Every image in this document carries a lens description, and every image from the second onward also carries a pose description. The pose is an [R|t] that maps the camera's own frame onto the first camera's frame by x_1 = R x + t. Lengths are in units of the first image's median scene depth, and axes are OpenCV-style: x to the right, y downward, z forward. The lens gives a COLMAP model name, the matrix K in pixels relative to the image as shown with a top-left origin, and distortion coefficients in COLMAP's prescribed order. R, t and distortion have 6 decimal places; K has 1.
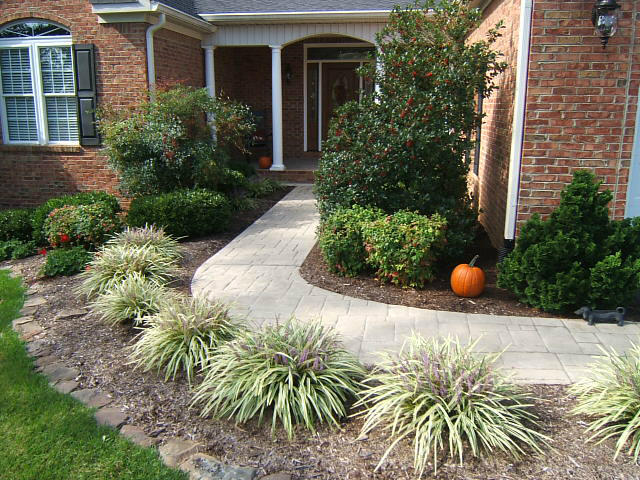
lens RADIAL K [[572.0, 0, 319.8], [0, 572.0, 239.9], [0, 0, 1]] dist [0.006992, 0.001619]
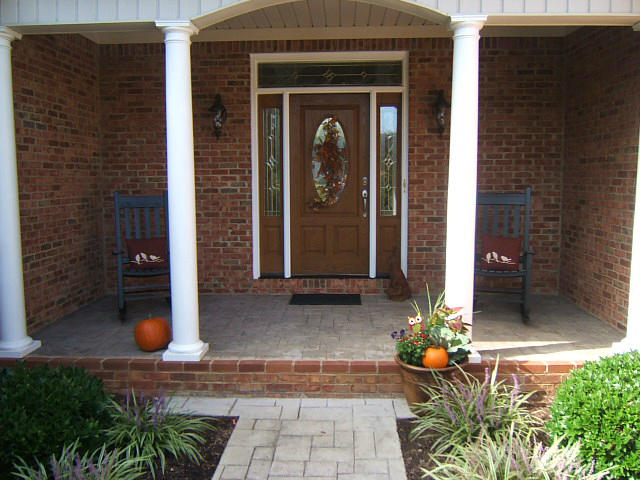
lens RADIAL K [[572.0, 0, 320.6], [0, 572.0, 239.6], [0, 0, 1]] dist [0.006992, 0.001619]
pose [[0.994794, -0.014818, 0.100826, -0.020553], [0.027189, 0.992102, -0.122452, -0.132418], [-0.098215, 0.124556, 0.987340, 0.549101]]
